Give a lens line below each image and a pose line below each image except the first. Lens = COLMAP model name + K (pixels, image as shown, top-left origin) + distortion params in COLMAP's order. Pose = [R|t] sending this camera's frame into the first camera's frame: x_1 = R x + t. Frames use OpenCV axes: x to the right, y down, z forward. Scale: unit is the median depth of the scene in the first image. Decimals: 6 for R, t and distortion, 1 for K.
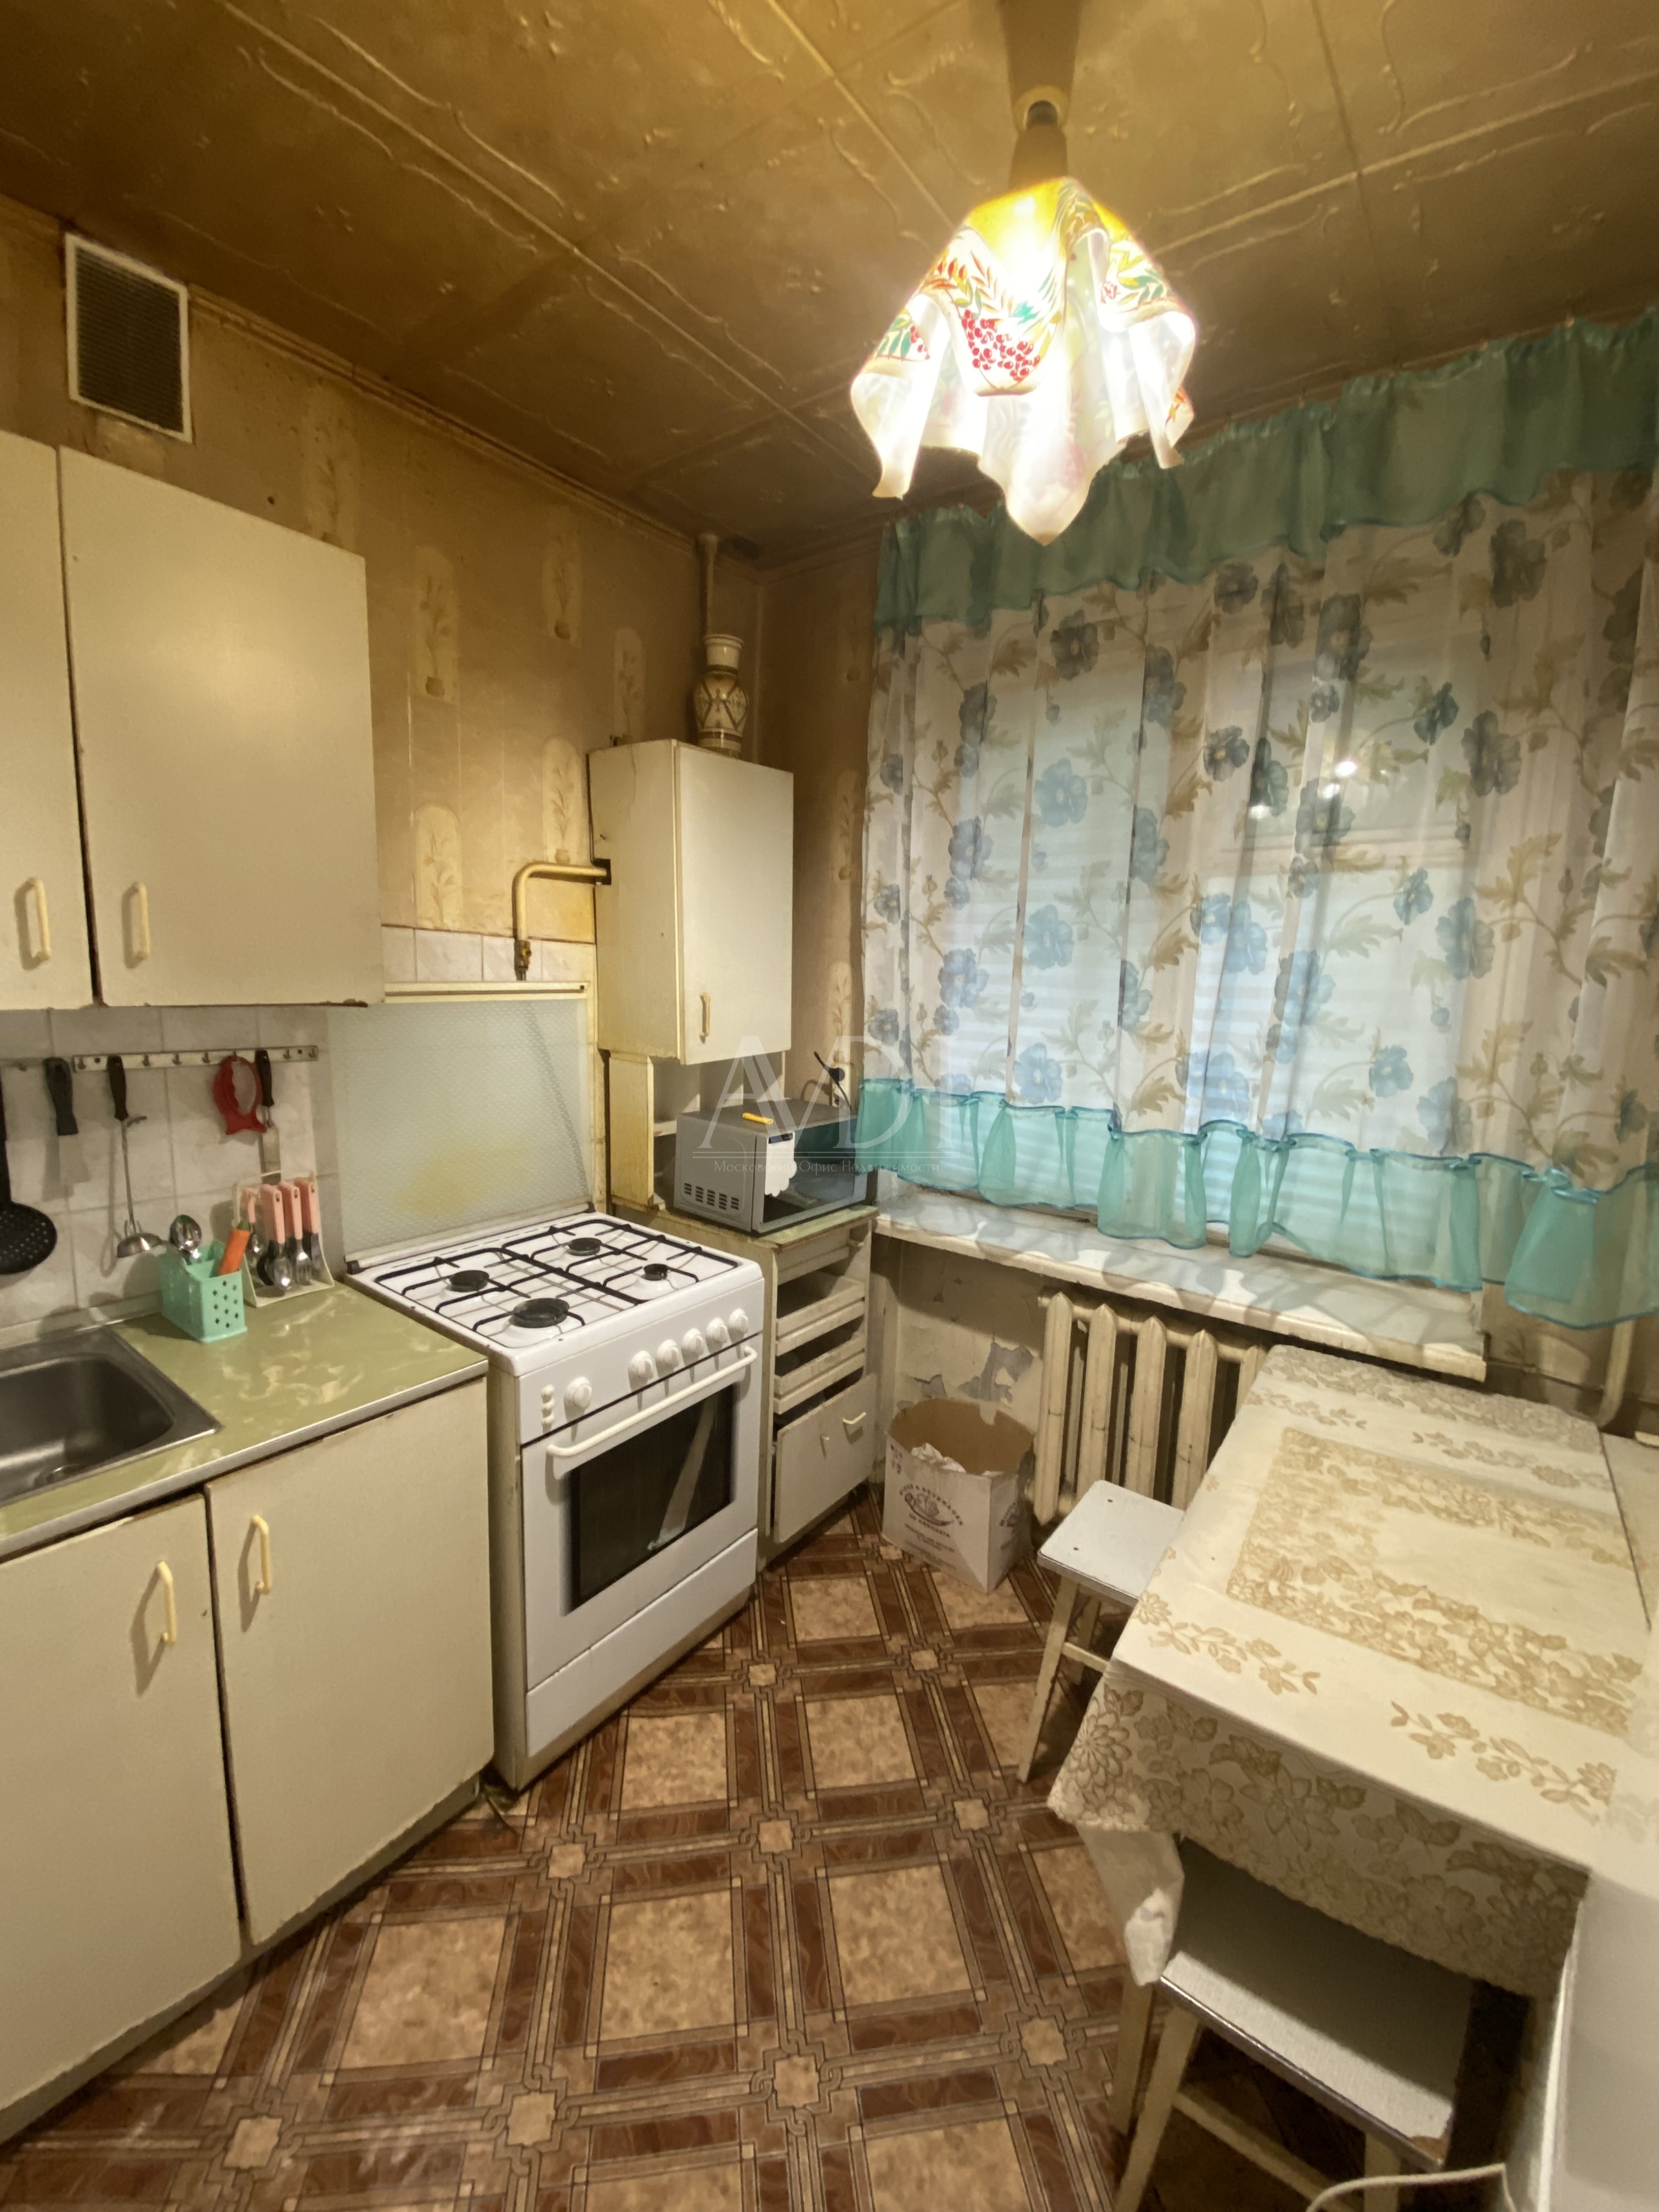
lens RADIAL K [[901.7, 0, 833.8], [0, 901.7, 1101.6], [0, 0, 1]] dist [0.008667, -0.015344]
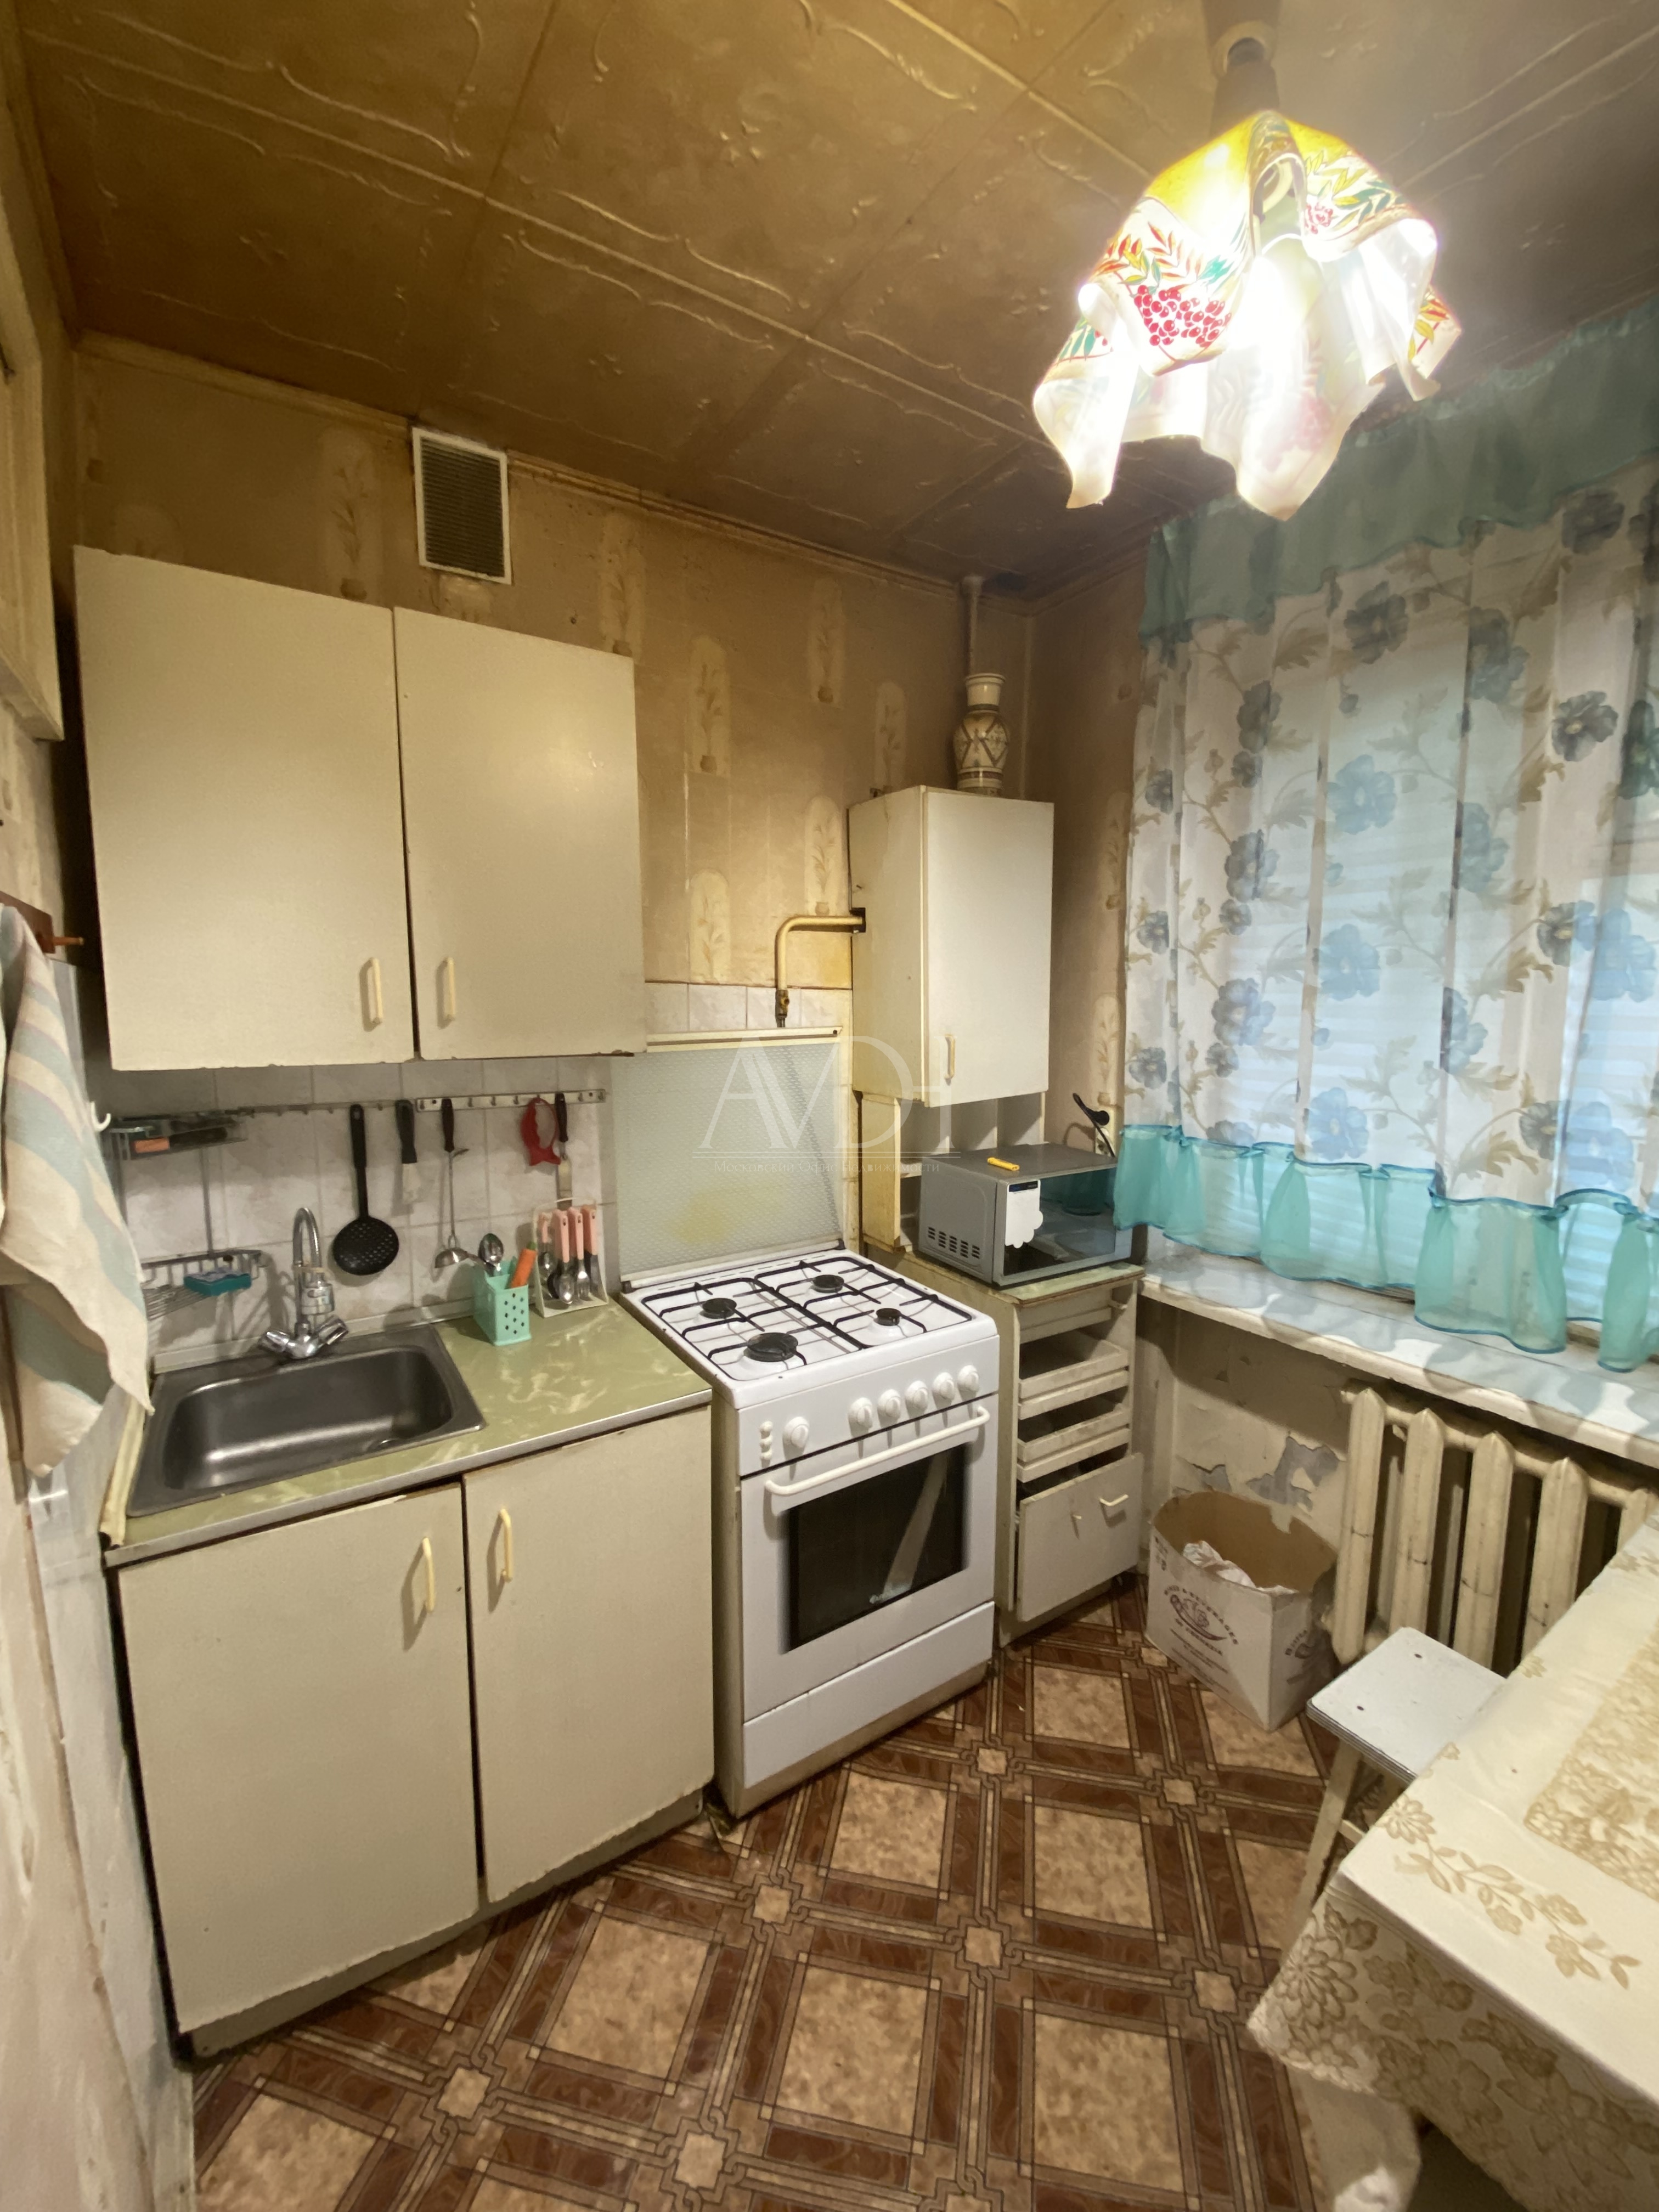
lens RADIAL K [[901.7, 0, 822.8], [0, 901.7, 1101.2], [0, 0, 1]] dist [0.008667, -0.015344]
pose [[0.935939, 0.009320, -0.352038, 0.091140], [-0.022473, 0.999193, -0.033294, -0.015983], [0.351444, 0.039073, 0.935393, 0.043634]]
